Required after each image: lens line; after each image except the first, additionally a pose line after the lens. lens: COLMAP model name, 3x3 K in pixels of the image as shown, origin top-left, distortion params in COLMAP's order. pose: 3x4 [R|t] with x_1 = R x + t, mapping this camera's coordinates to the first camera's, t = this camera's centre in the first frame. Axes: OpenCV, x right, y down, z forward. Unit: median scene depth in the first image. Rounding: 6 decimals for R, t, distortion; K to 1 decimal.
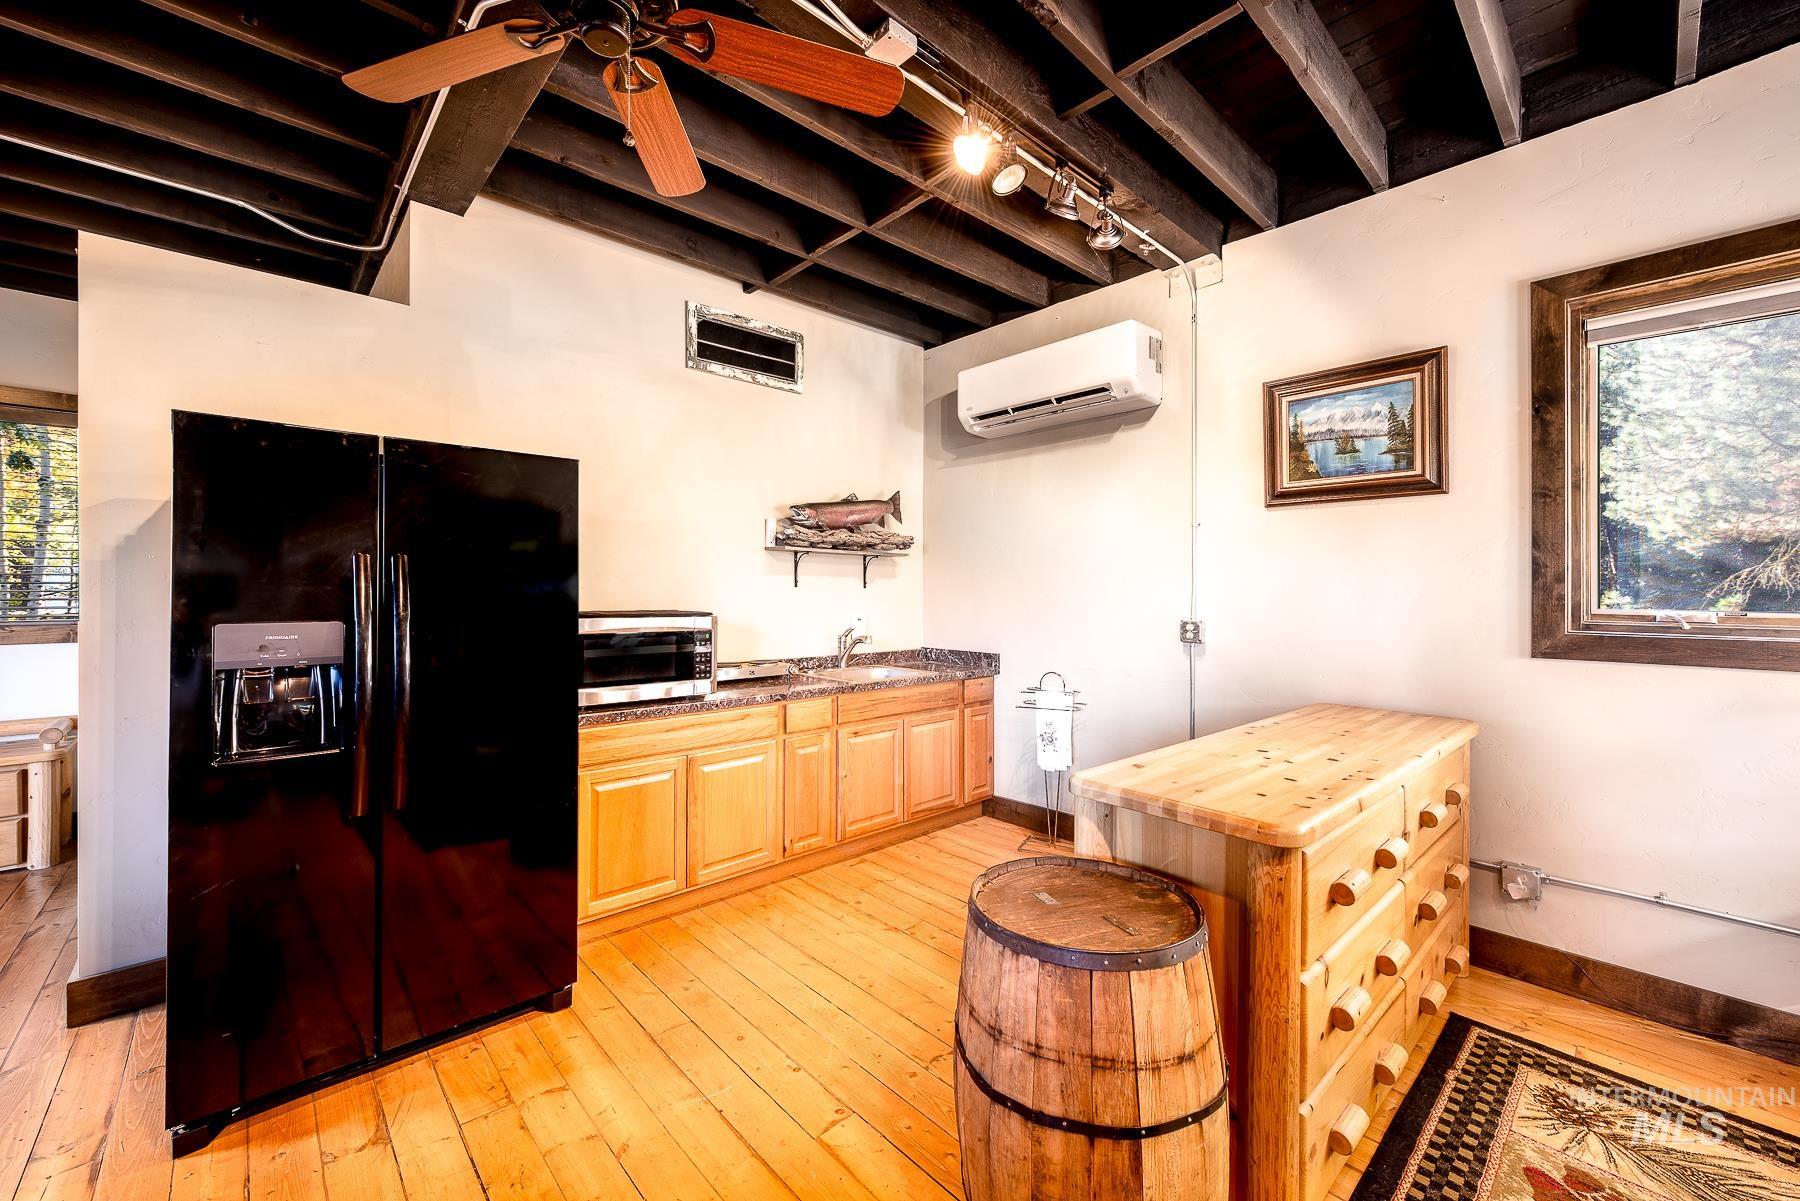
lens RADIAL K [[715.9, 0, 906.2], [0, 715.9, 595.3], [0, 0, 1]] dist [0.003487, -0.000962]
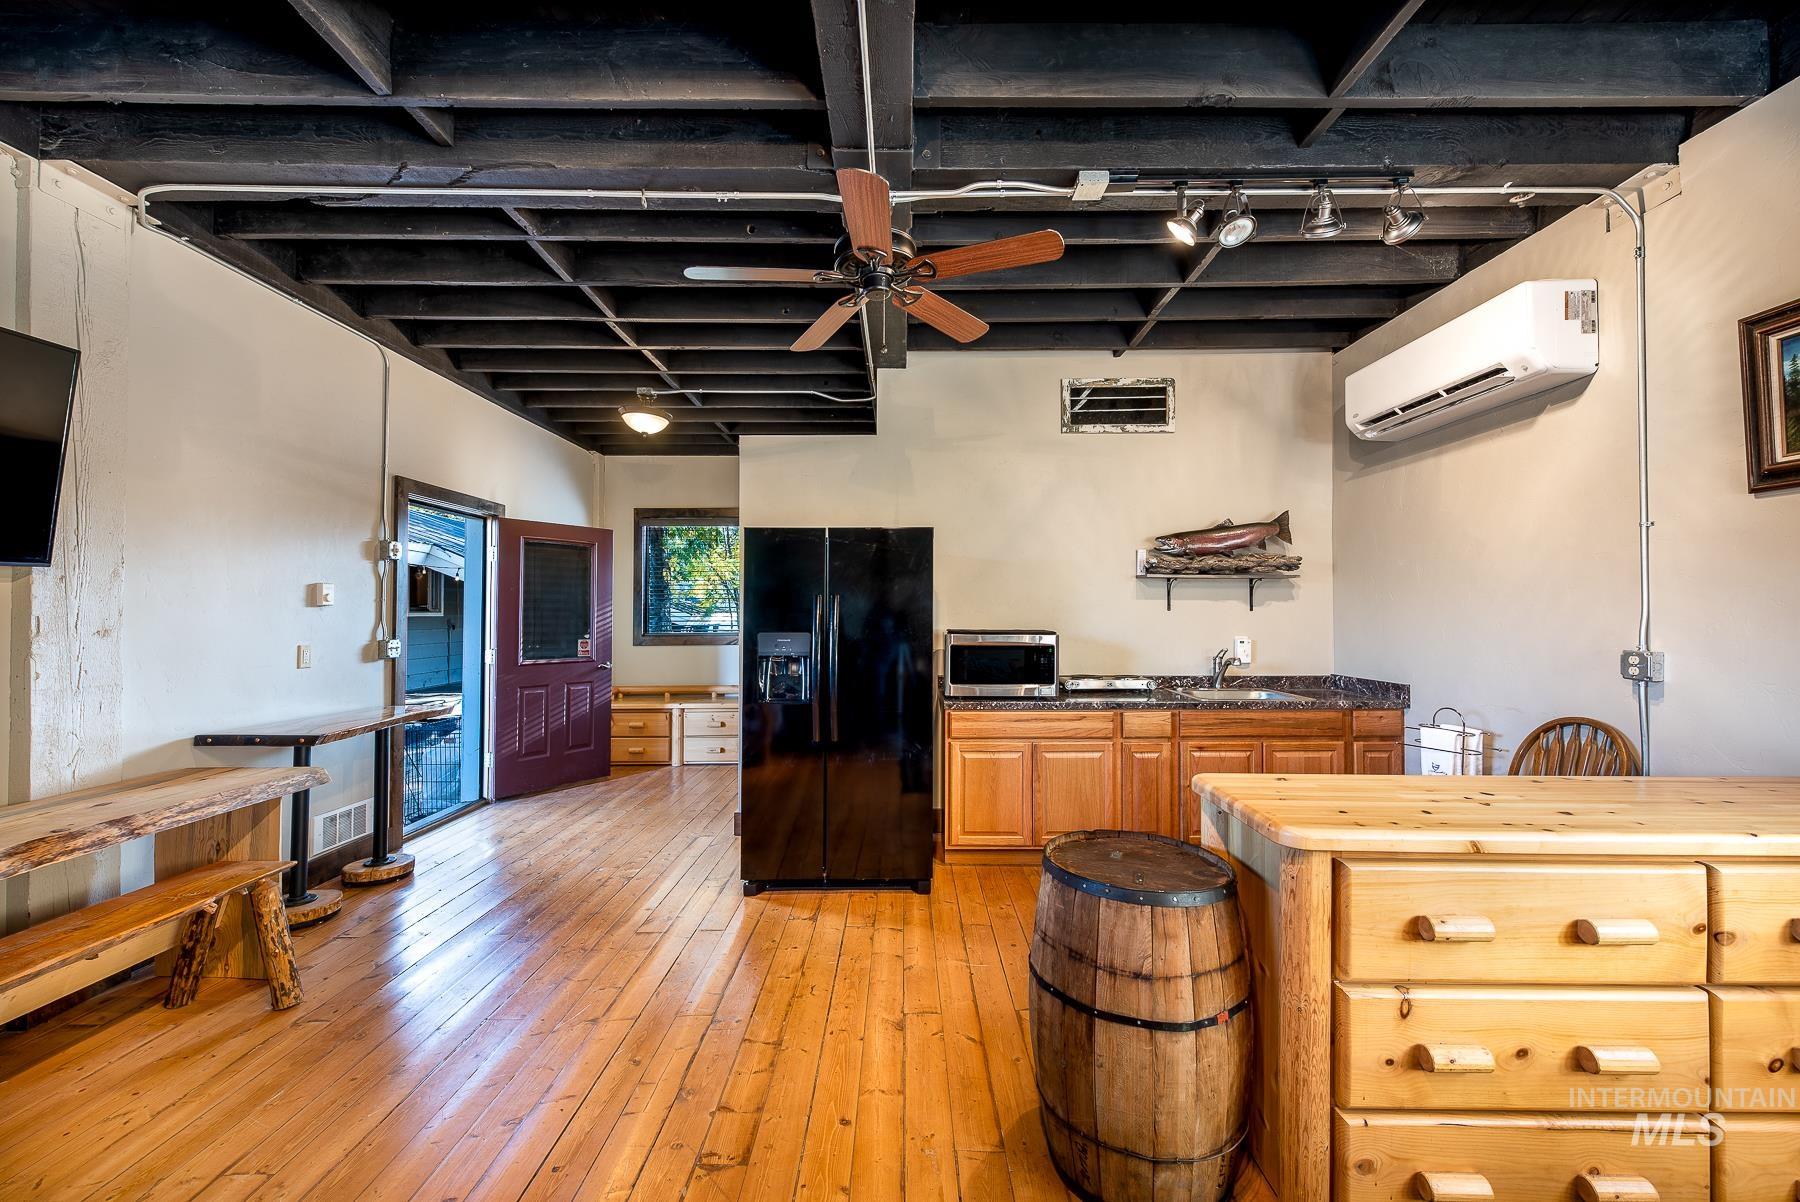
lens RADIAL K [[715.9, 0, 895.4], [0, 715.9, 608.7], [0, 0, 1]] dist [0.003487, -0.000962]
pose [[0.722514, -0.010230, -0.691281, 0.354745], [0.000386, 0.999896, -0.014393, 0.001124], [0.691357, 0.010132, 0.722443, -0.088935]]
